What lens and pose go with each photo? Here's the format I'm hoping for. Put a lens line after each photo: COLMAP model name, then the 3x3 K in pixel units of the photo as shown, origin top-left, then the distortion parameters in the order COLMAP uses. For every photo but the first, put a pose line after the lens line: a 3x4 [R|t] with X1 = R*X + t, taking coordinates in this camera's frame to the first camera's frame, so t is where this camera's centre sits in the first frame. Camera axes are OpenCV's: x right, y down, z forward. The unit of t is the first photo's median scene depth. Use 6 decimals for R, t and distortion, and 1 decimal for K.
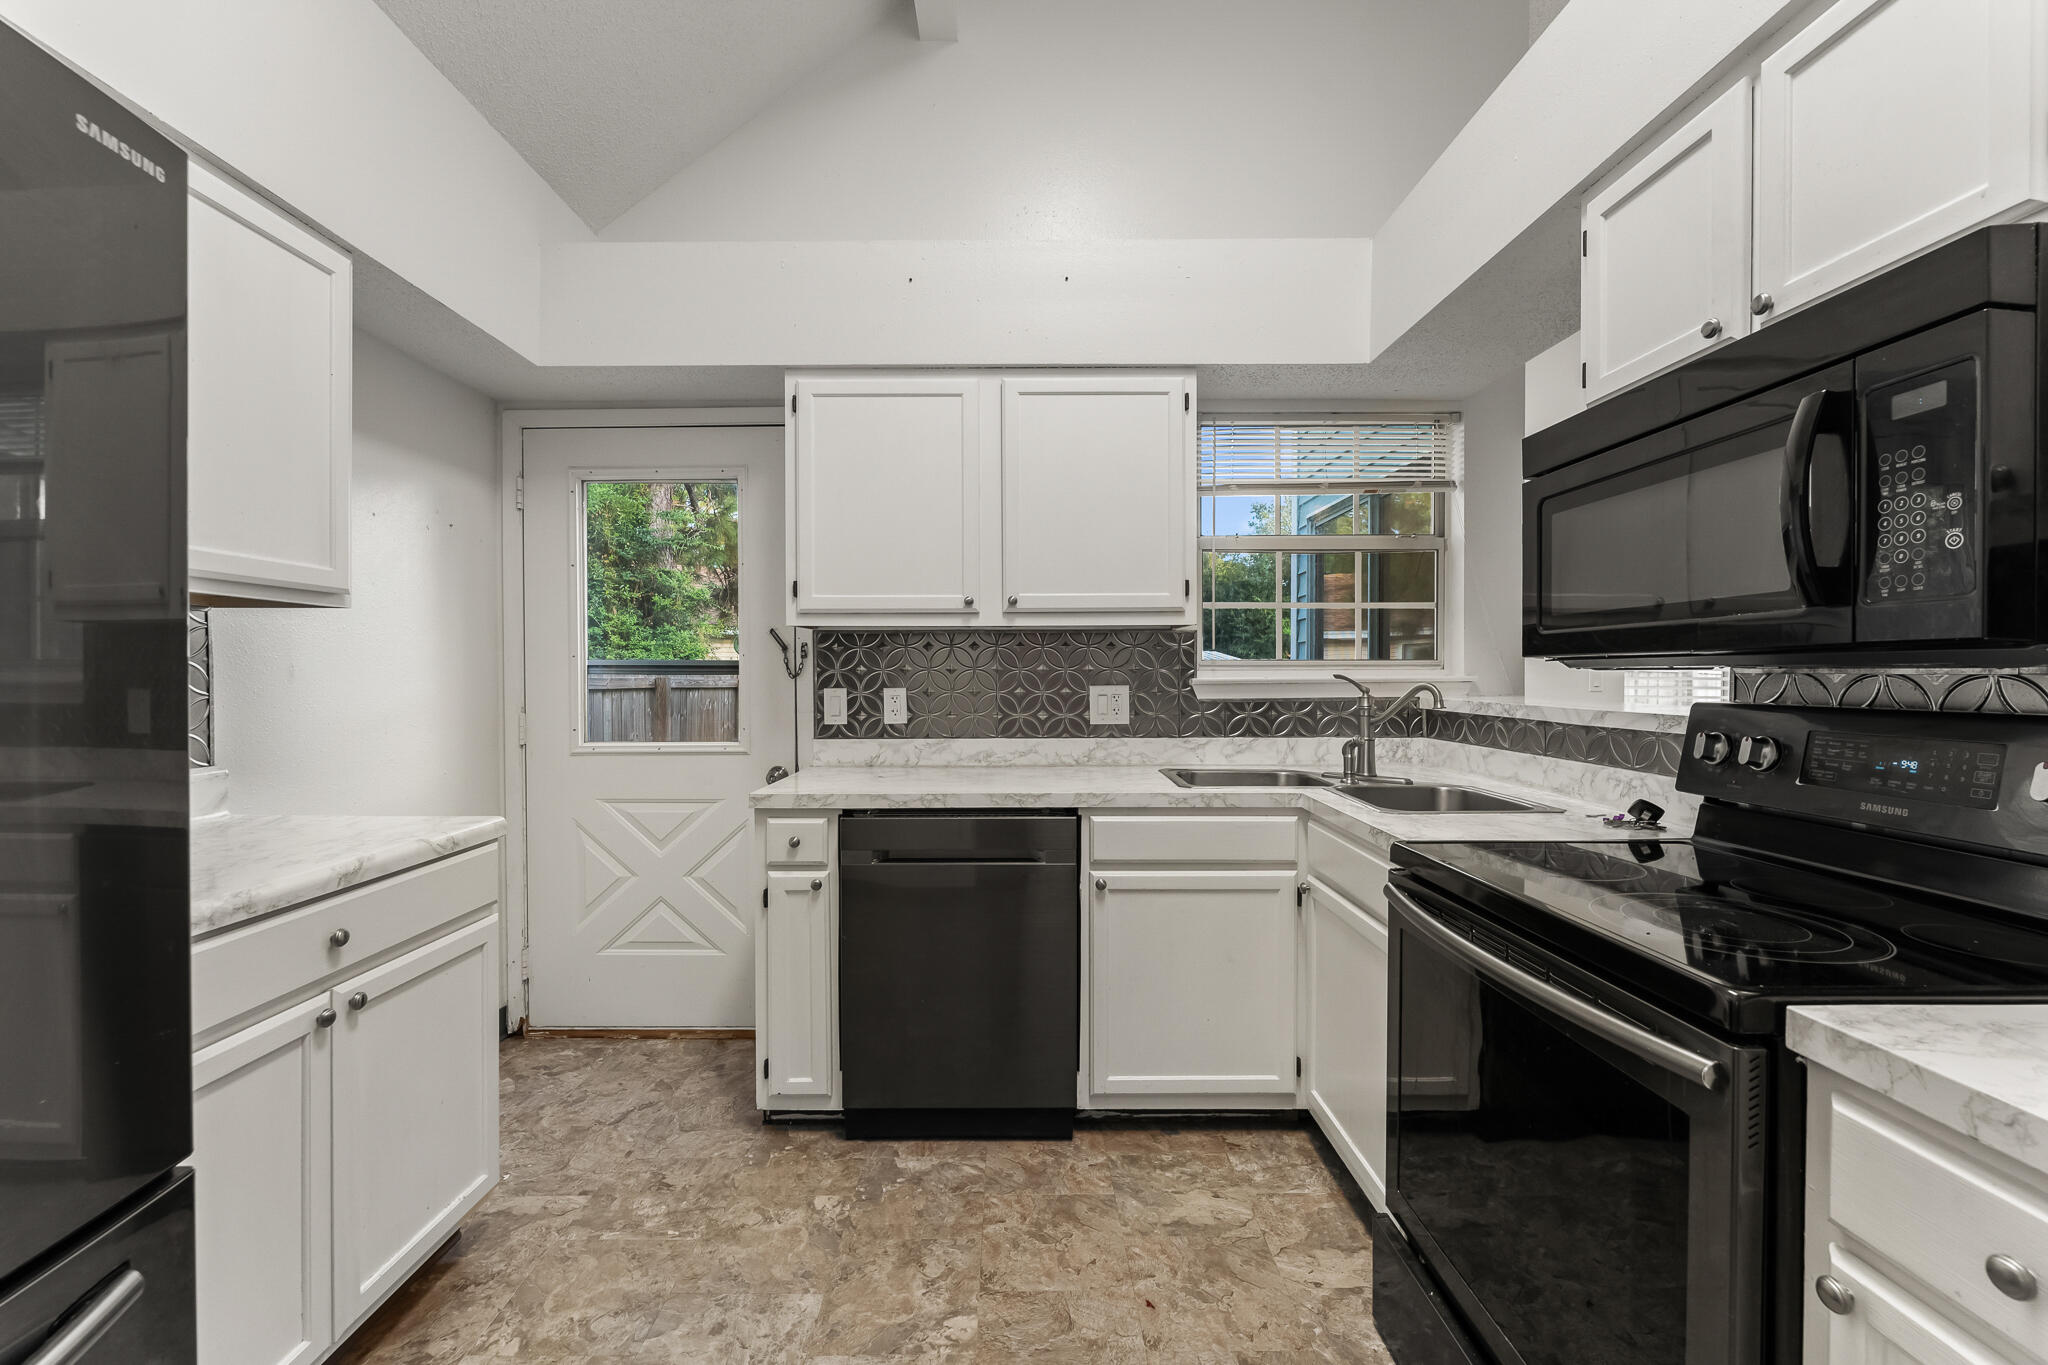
lens RADIAL K [[821.8, 0, 1064.0], [0, 821.8, 682.6], [0, 0, 1]] dist [-0.001794, -0.000102]
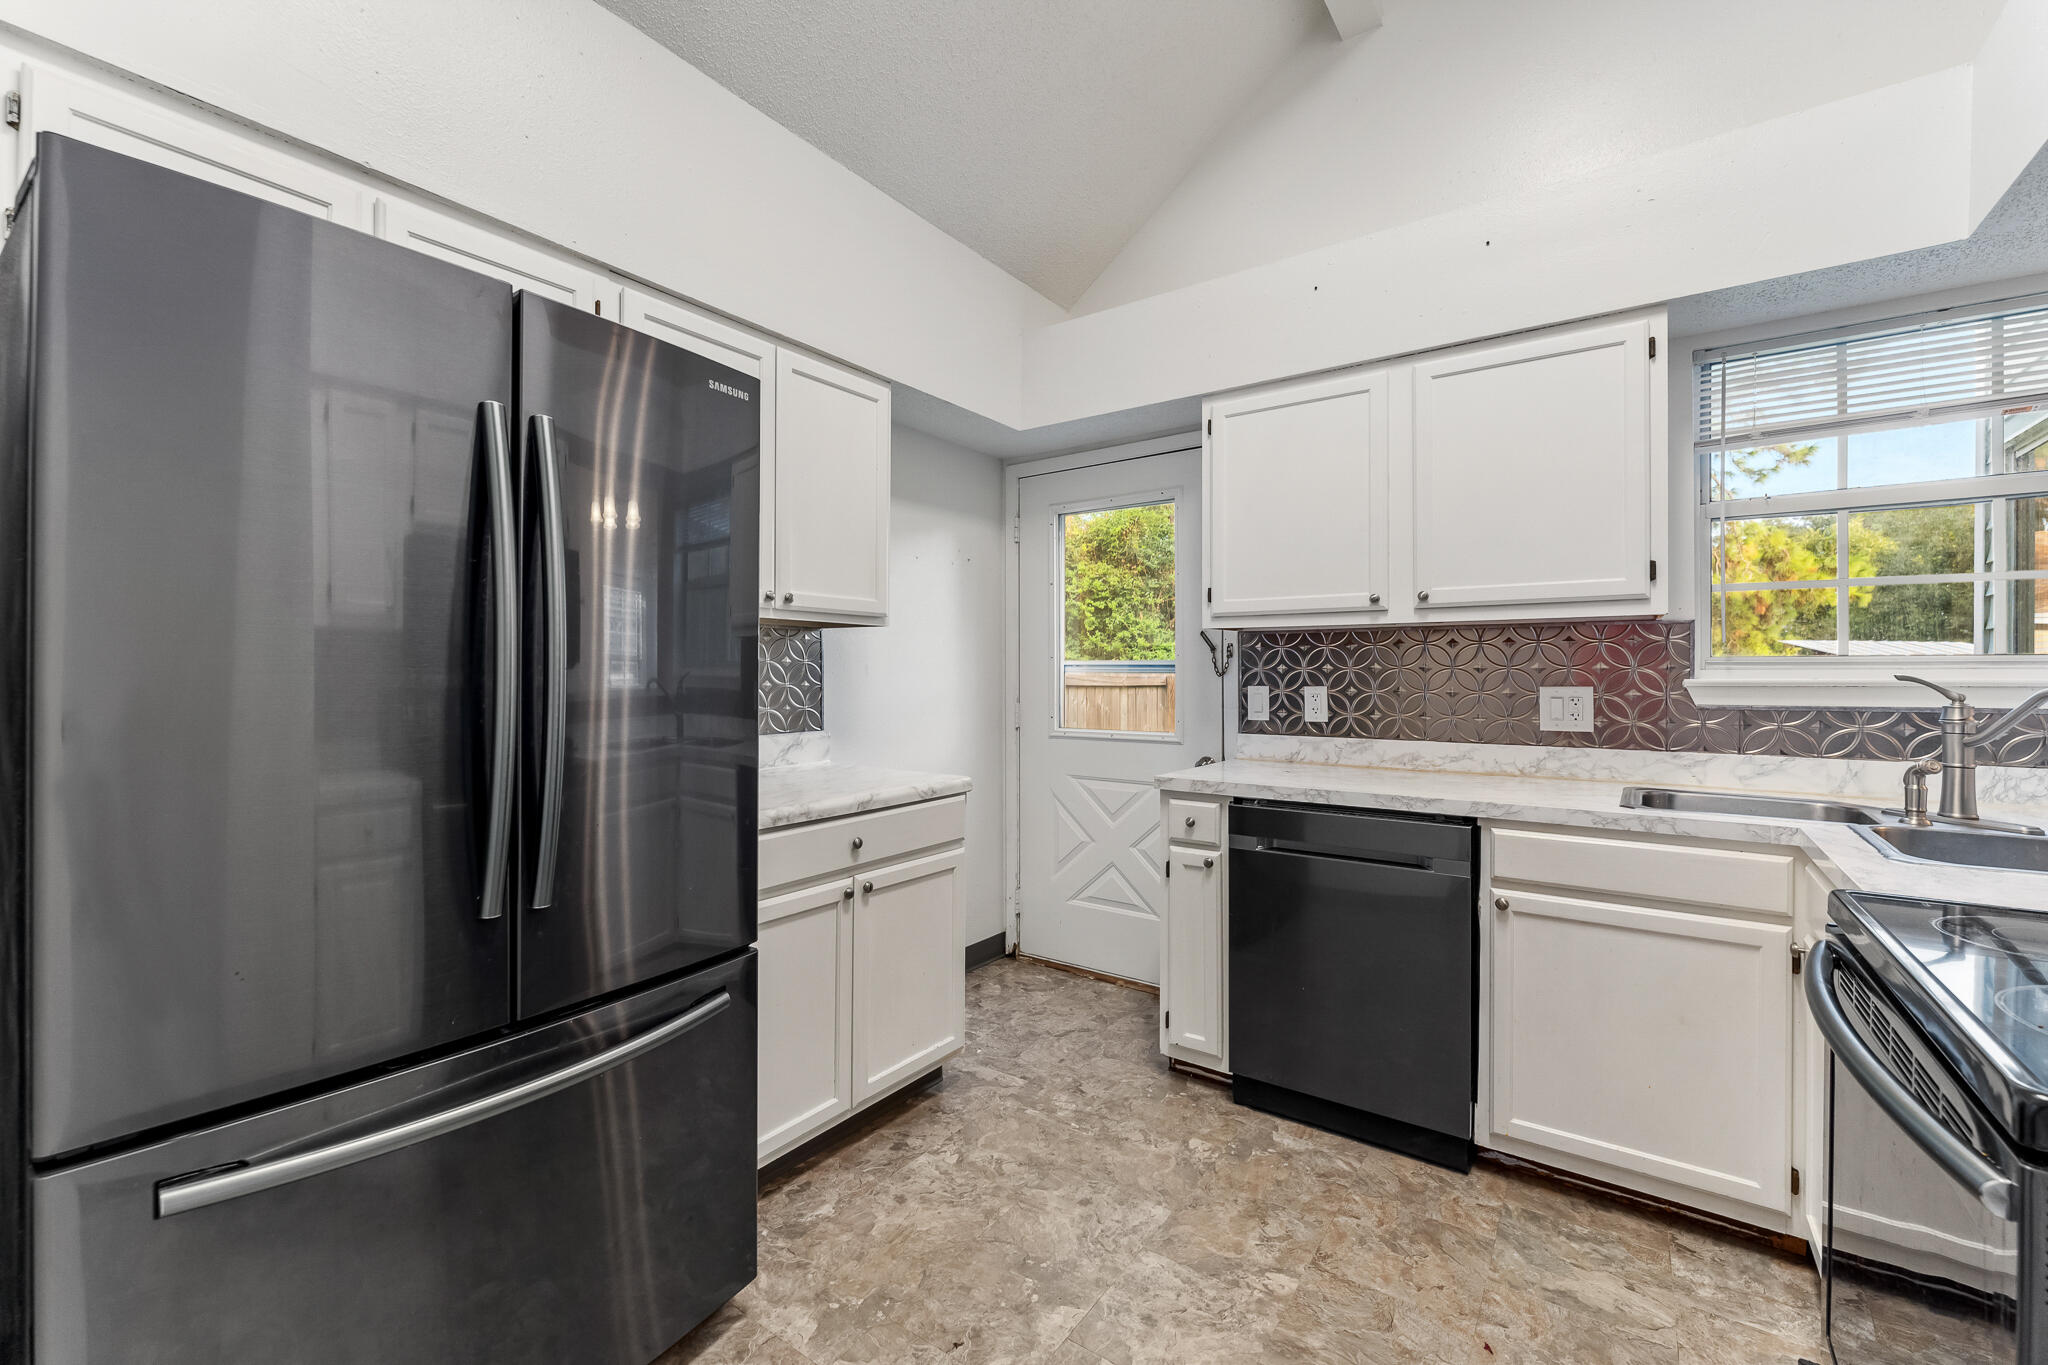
lens RADIAL K [[881.6, 0, 1101.0], [0, 881.6, 676.1], [0, 0, 1]] dist [-0.001849, -0.001268]
pose [[0.830363, 0.005082, -0.557200, 0.218327], [-0.009163, 0.999948, -0.004535, 0.001400], [0.557147, 0.008871, 0.830366, -0.061752]]
